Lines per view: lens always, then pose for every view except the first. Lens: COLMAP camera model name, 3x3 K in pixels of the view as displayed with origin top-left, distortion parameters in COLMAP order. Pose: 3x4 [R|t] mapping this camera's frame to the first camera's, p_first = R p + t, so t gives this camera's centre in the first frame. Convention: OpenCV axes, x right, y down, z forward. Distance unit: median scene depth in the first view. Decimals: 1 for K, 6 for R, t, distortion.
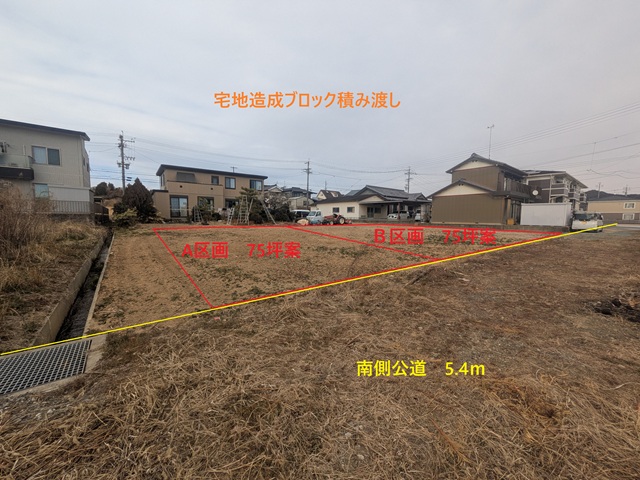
lens RADIAL K [[253.1, 0, 320.0], [0, 253.1, 240.0], [0, 0, 1]] dist [0.001534, 0.000203]
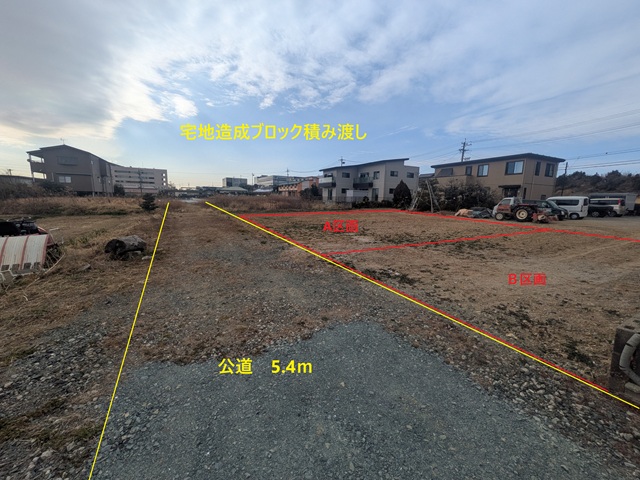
lens RADIAL K [[255.6, 0, 321.6], [0, 255.6, 229.0], [0, 0, 1]] dist [0.000667, 0.000002]
pose [[-0.188184, 0.095637, -0.977466, 0.757351], [-0.117044, 0.985971, 0.119002, -0.058547], [0.975135, 0.136801, -0.174351, 0.662108]]
